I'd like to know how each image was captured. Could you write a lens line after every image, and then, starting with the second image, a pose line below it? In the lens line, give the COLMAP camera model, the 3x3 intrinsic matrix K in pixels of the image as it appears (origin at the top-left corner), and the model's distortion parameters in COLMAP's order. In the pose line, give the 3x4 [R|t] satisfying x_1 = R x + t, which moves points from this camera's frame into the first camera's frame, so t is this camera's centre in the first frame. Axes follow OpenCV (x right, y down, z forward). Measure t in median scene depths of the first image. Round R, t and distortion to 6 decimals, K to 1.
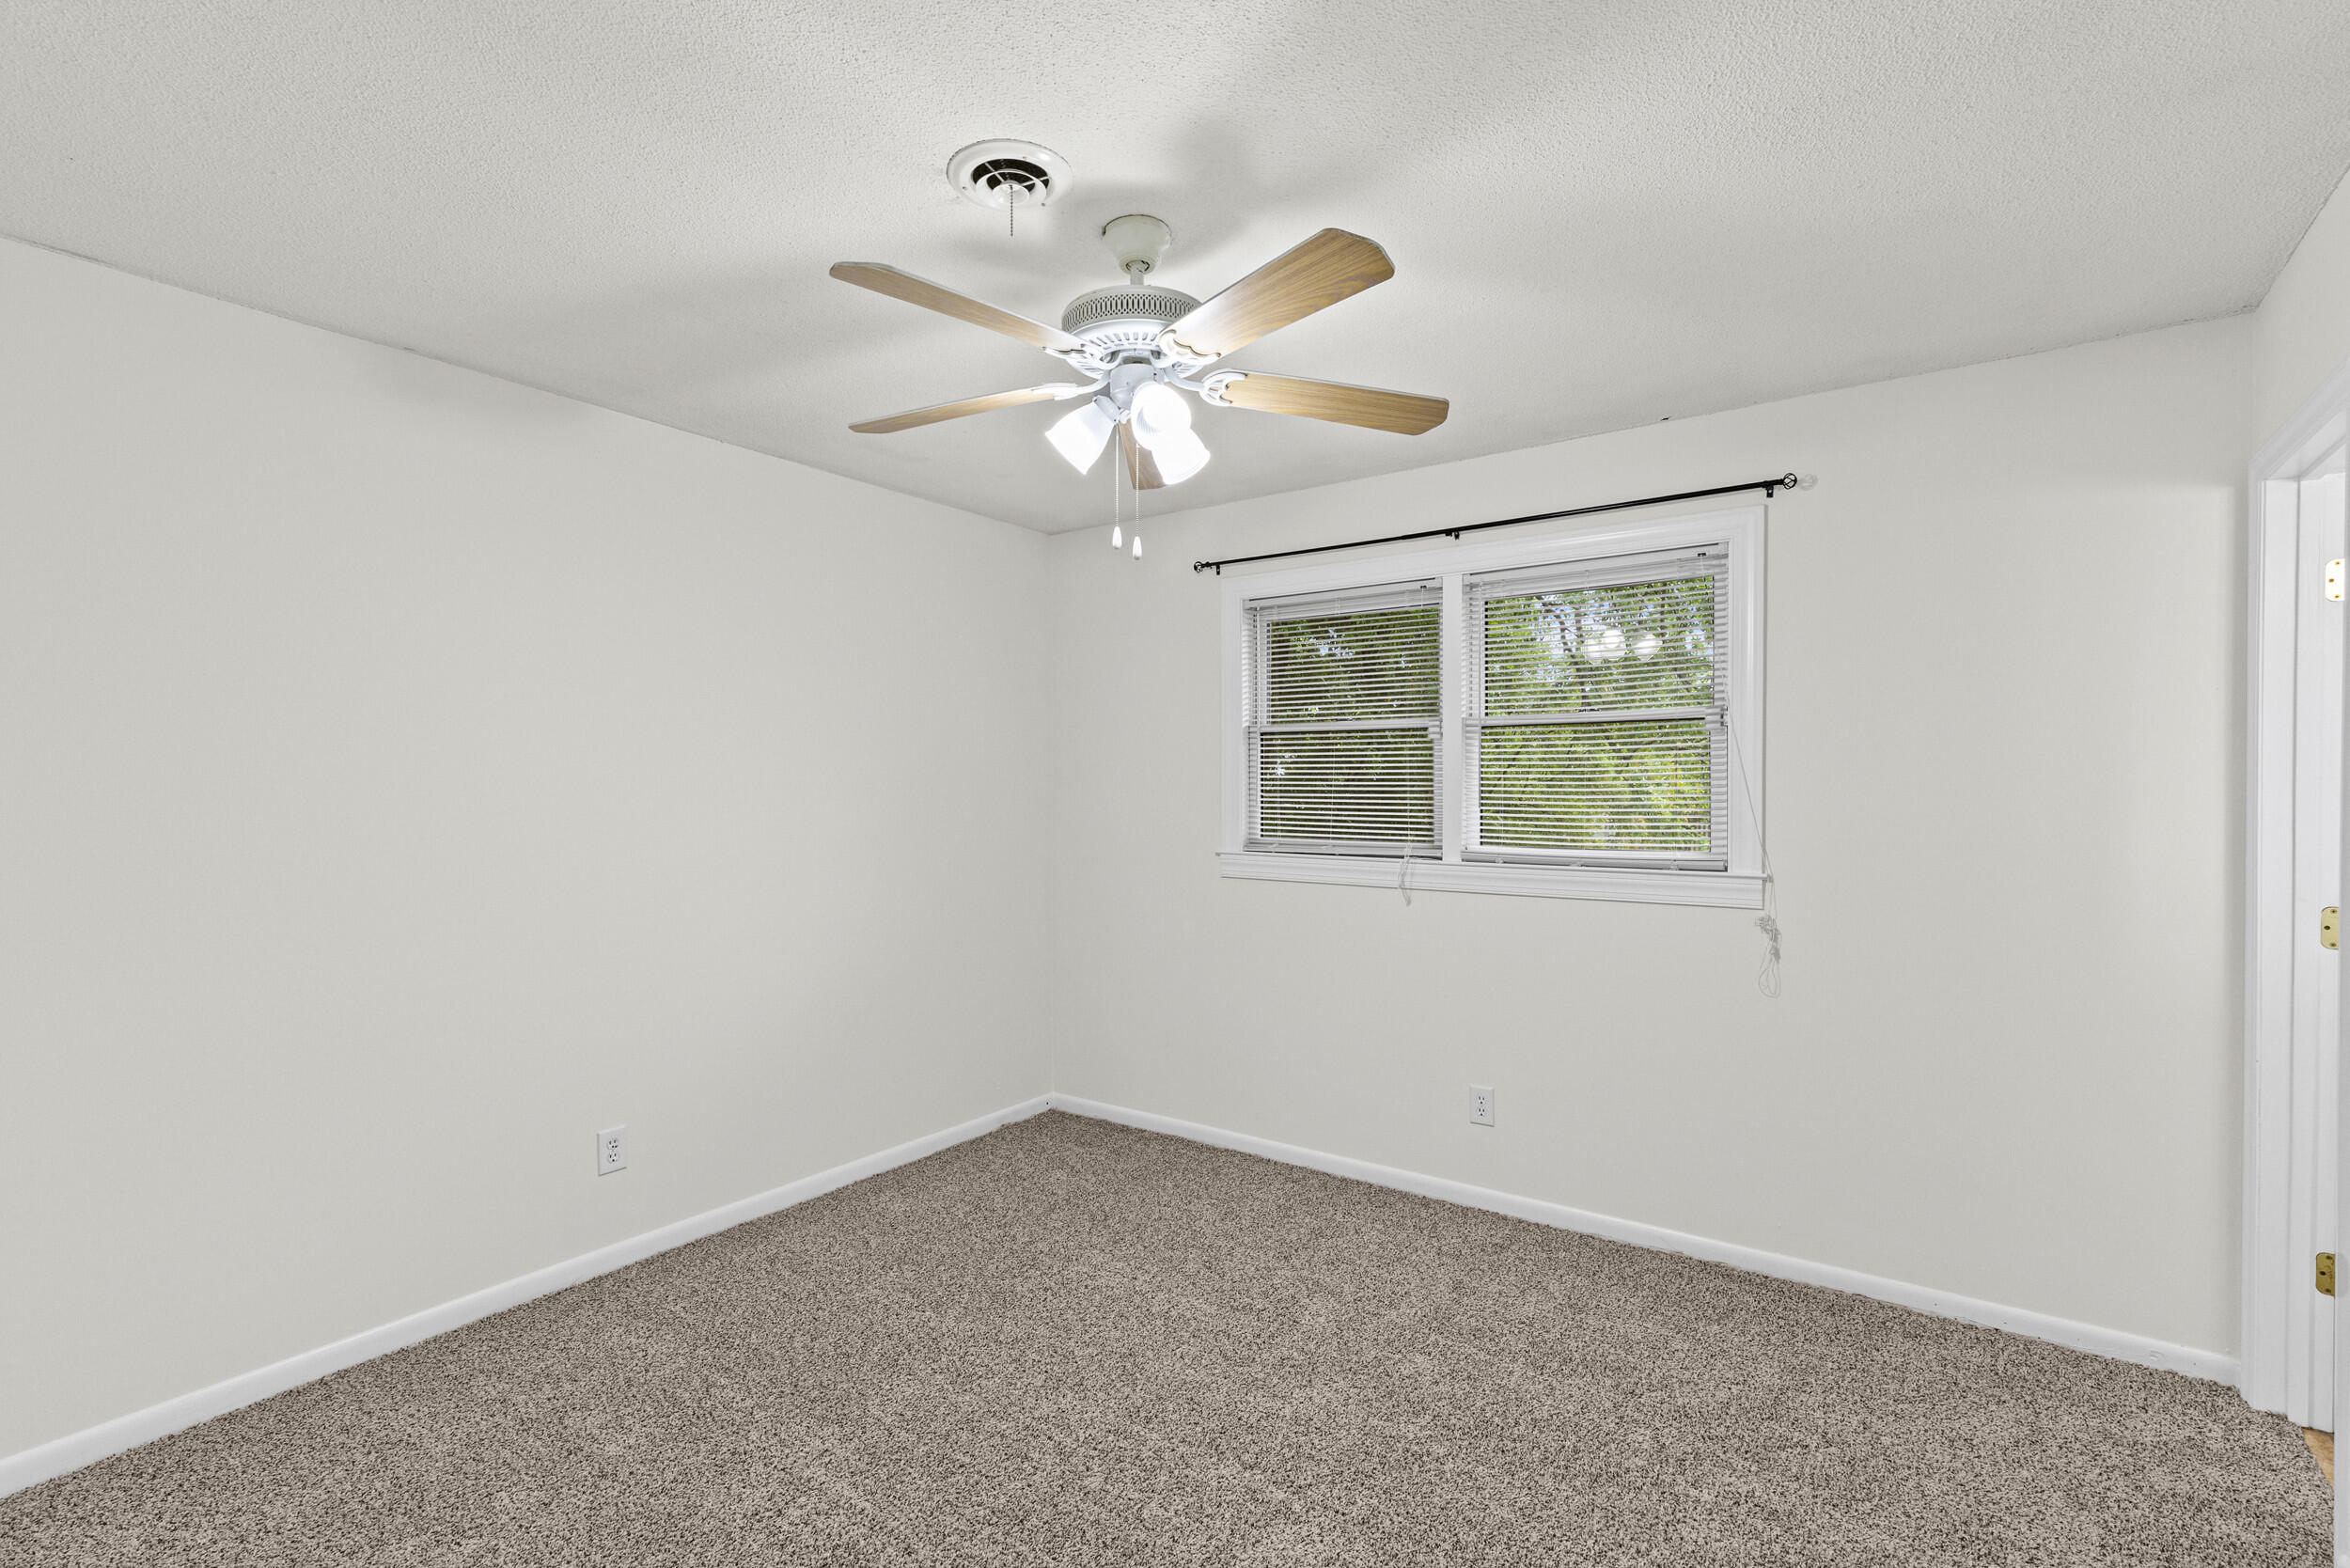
lens RADIAL K [[1057.7, 0, 1162.2], [0, 1057.7, 790.3], [0, 0, 1]] dist [0.003110, -0.000215]
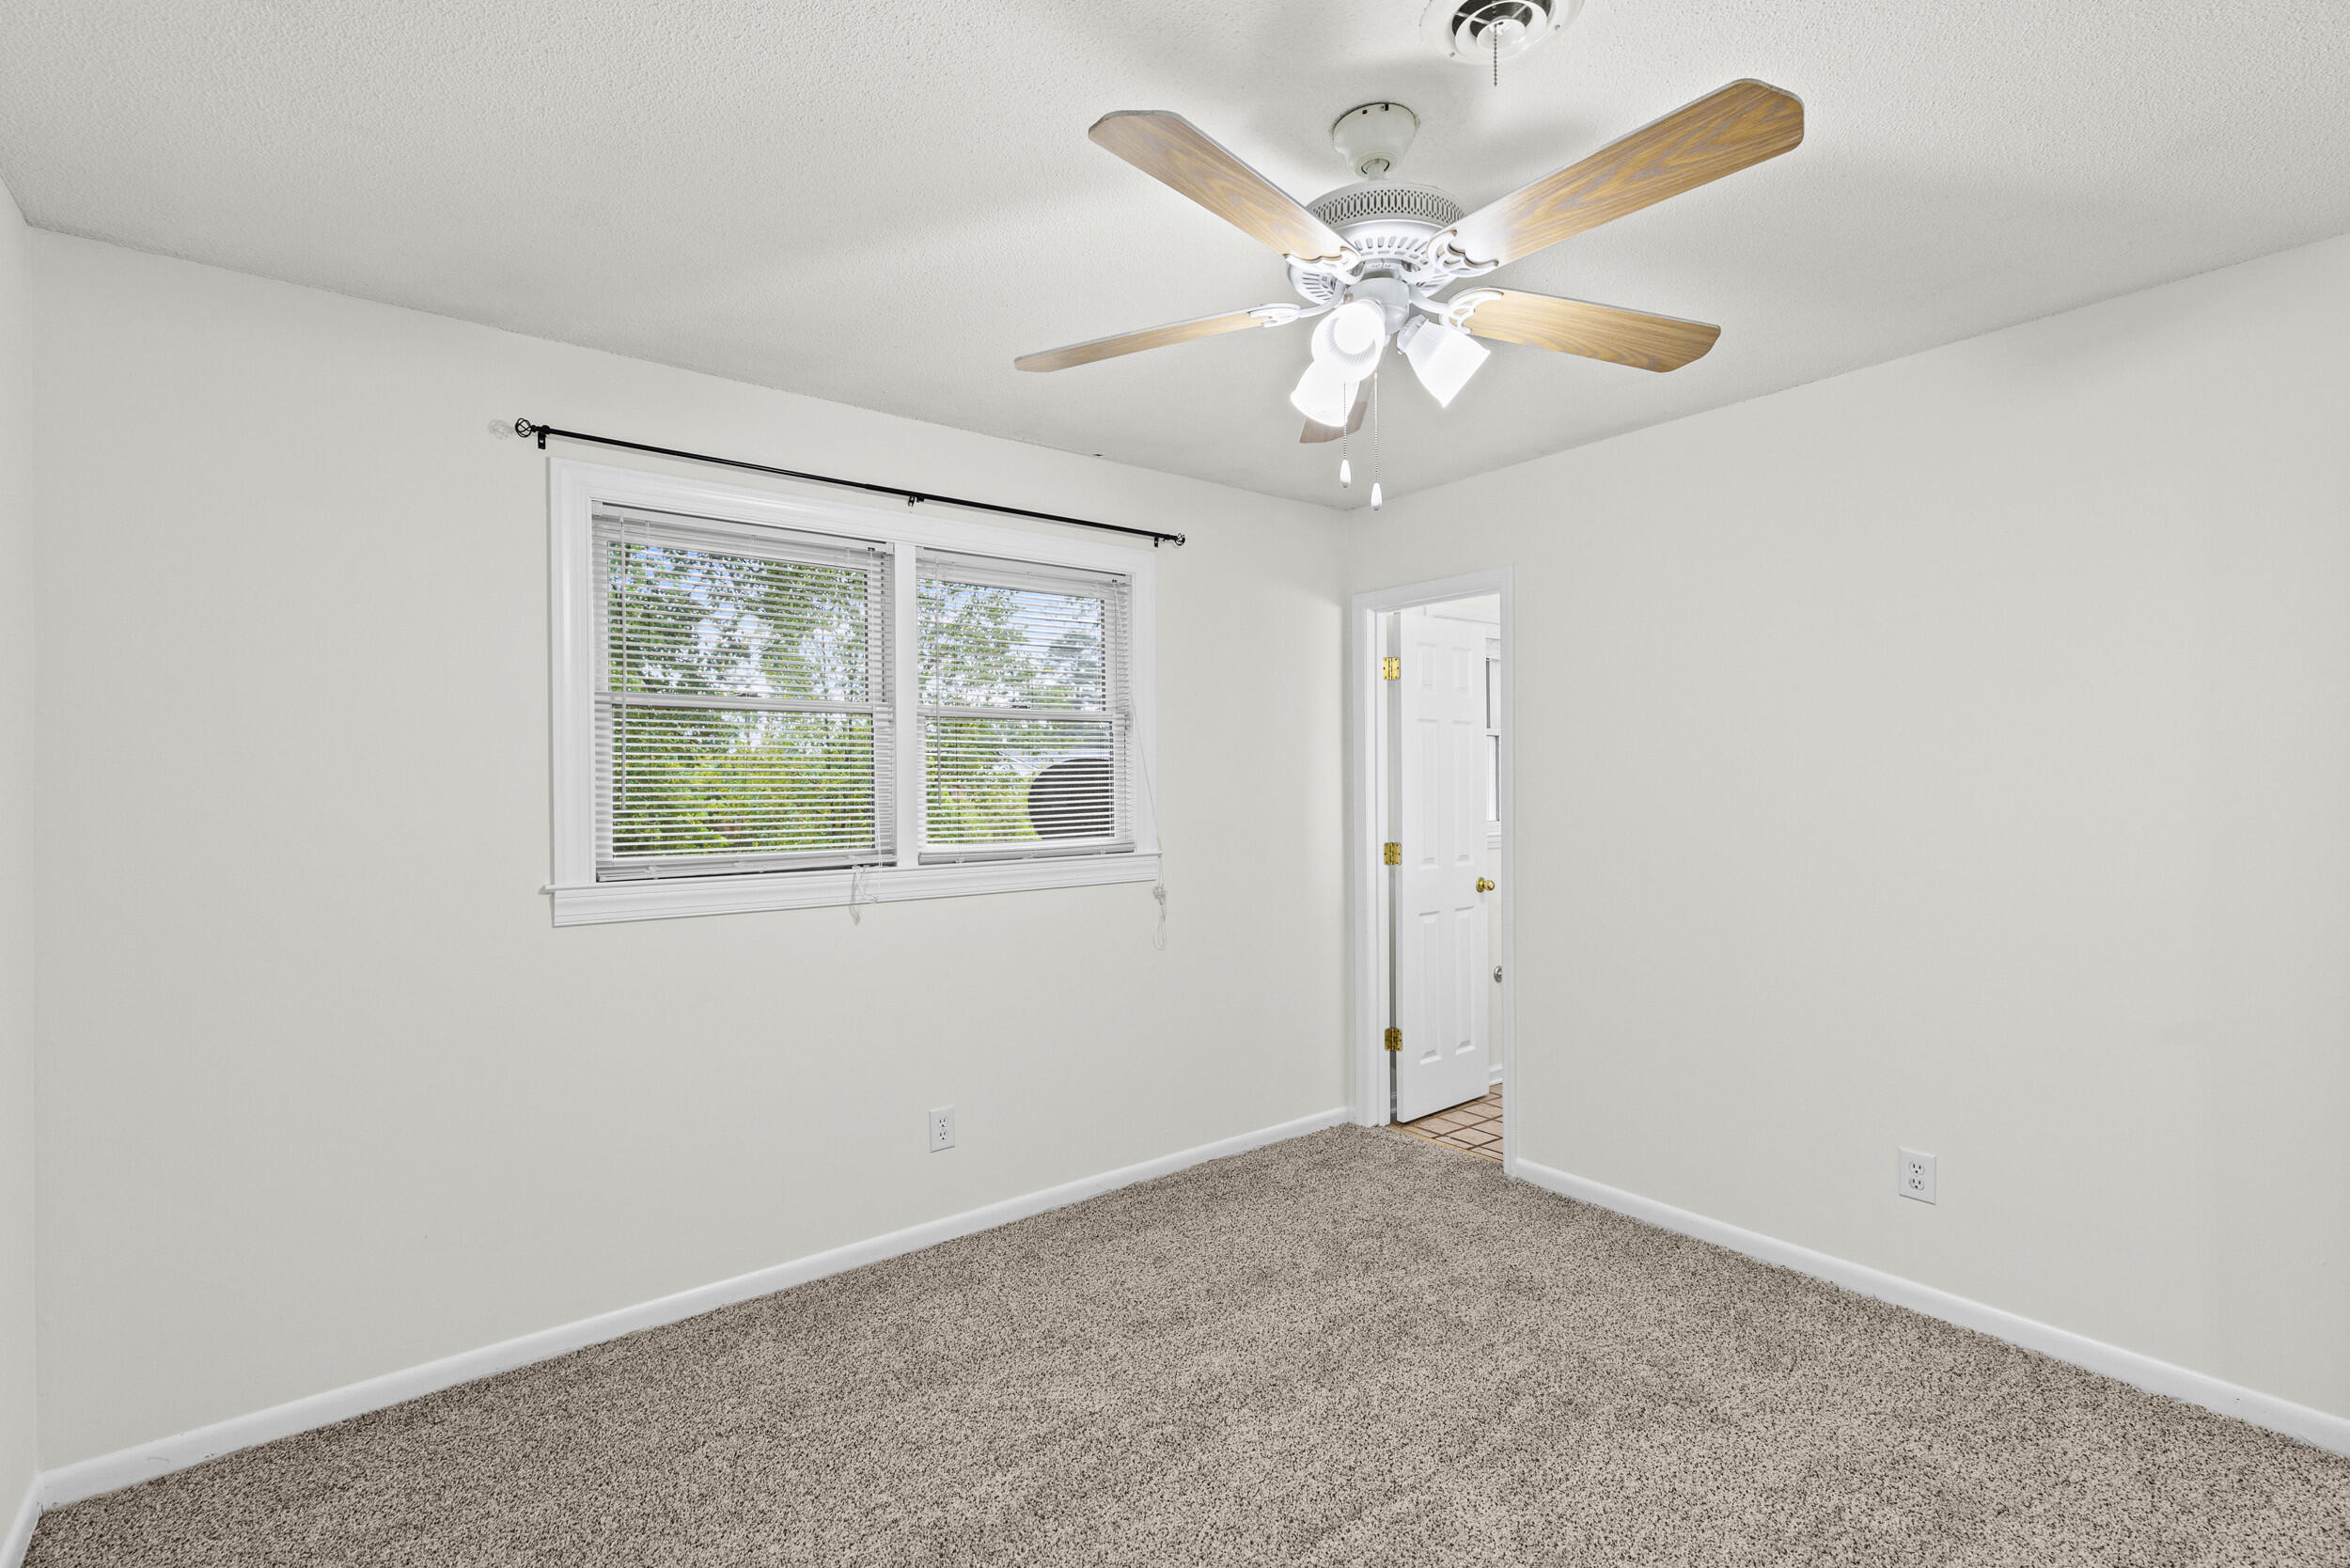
lens RADIAL K [[1057.7, 0, 1175.4], [0, 1057.7, 775.8], [0, 0, 1]] dist [0.003110, -0.000215]
pose [[0.285807, 0.002267, 0.958284, -0.529719], [0.011767, 0.999914, -0.005875, -0.000772], [-0.958215, 0.012955, 0.285756, 0.548796]]
